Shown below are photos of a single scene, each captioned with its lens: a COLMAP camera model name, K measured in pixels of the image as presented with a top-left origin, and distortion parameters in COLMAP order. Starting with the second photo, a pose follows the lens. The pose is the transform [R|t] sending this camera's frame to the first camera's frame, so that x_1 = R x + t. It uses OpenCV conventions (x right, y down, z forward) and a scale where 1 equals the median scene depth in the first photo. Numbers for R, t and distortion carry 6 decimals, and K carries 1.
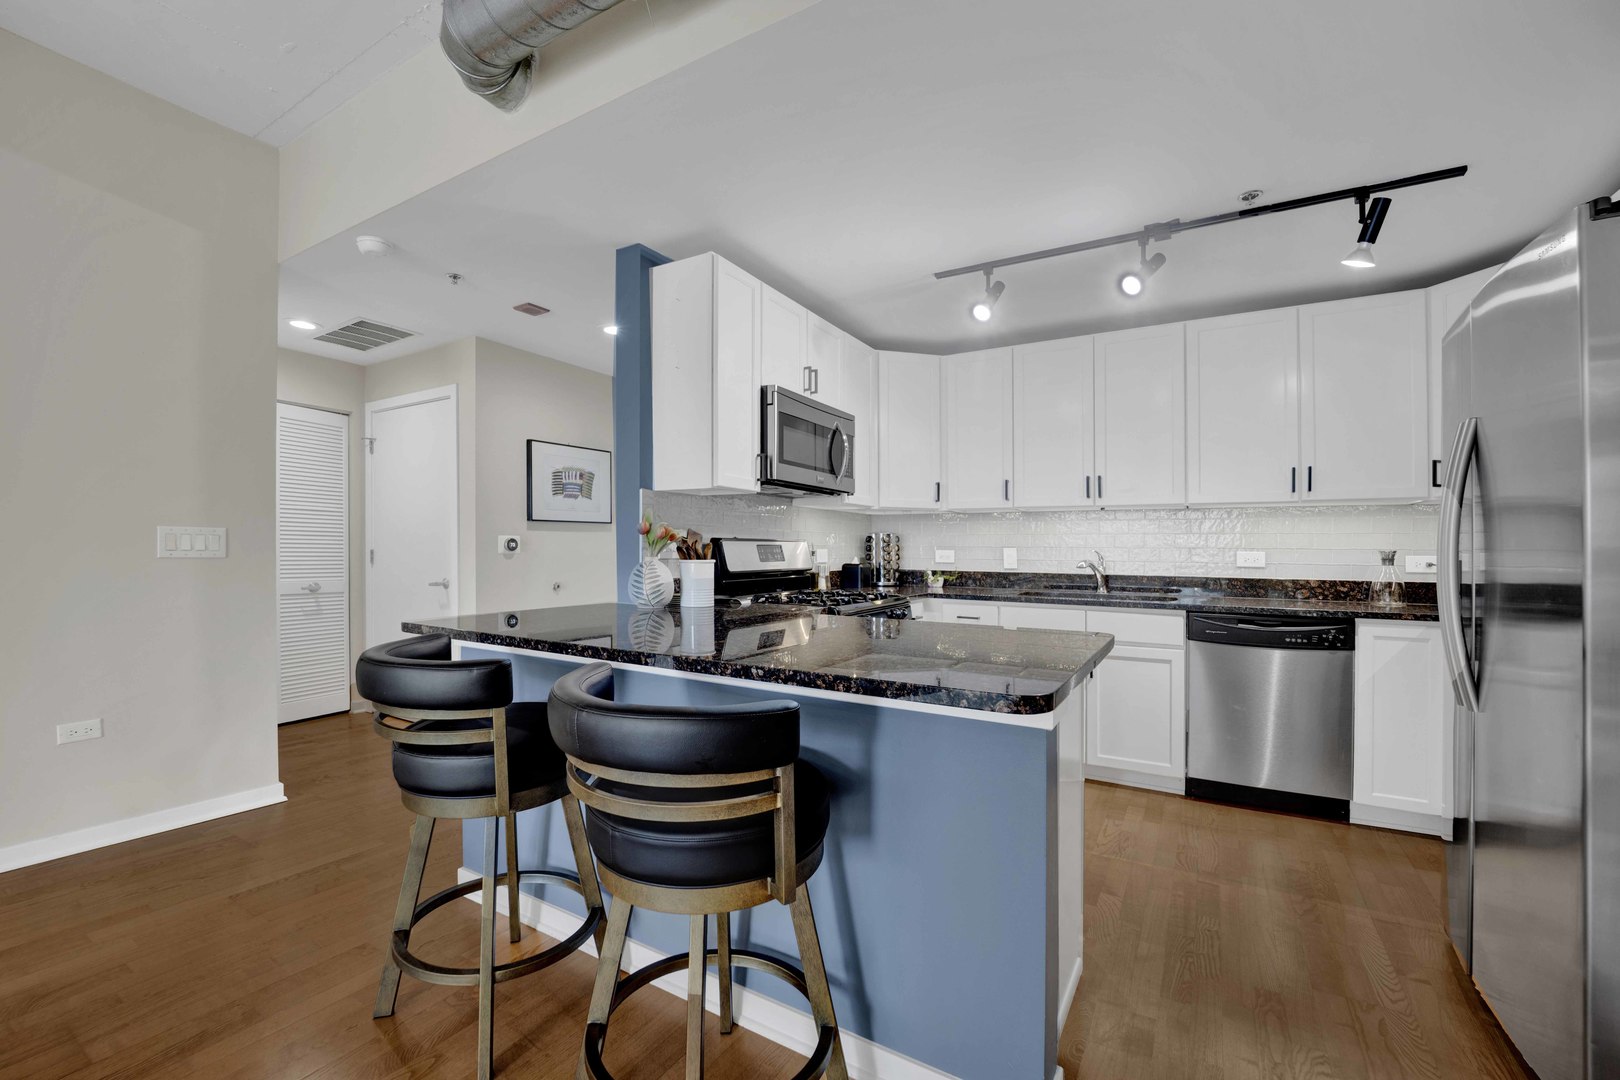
lens RADIAL K [[715.4, 0, 761.3], [0, 715.4, 543.8], [0, 0, 1]] dist [-0.026304, -0.000504]
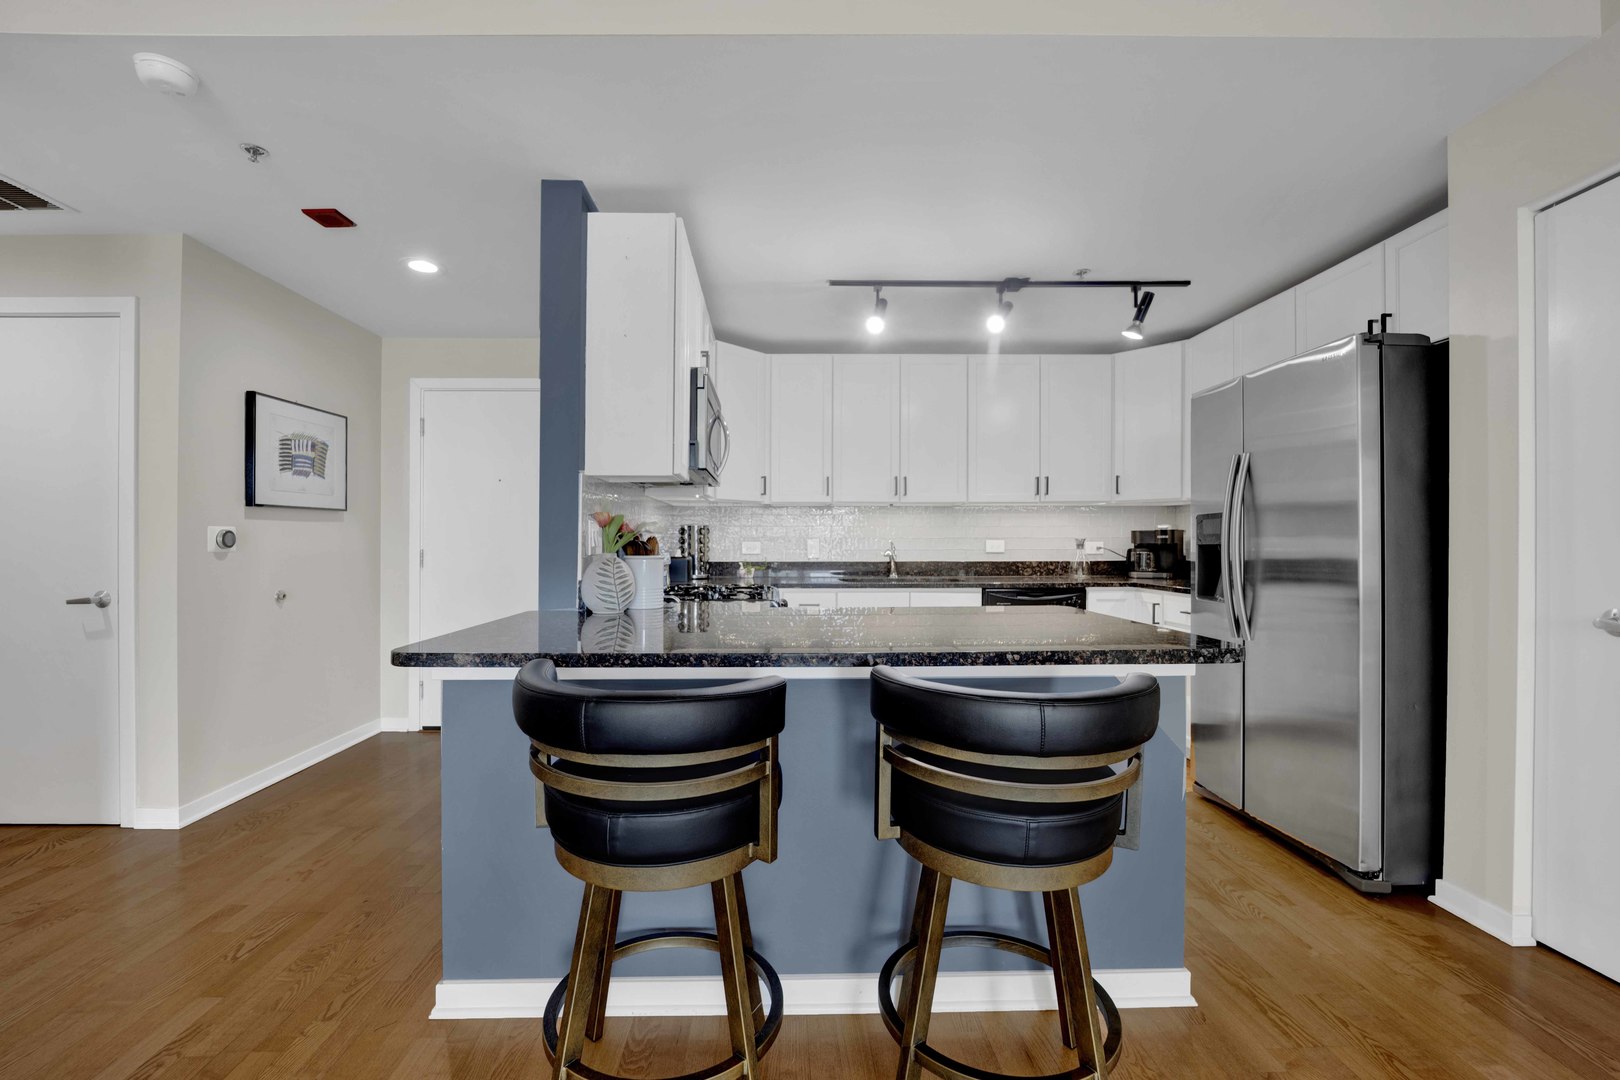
lens RADIAL K [[743.4, 0, 786.6], [0, 743.4, 536.8], [0, 0, 1]] dist [-0.014915, 0.000084]
pose [[0.823663, -0.006508, 0.567042, -0.411021], [0.003962, 0.999976, 0.005723, -0.004580], [-0.567066, -0.002468, 0.823669, 0.120097]]
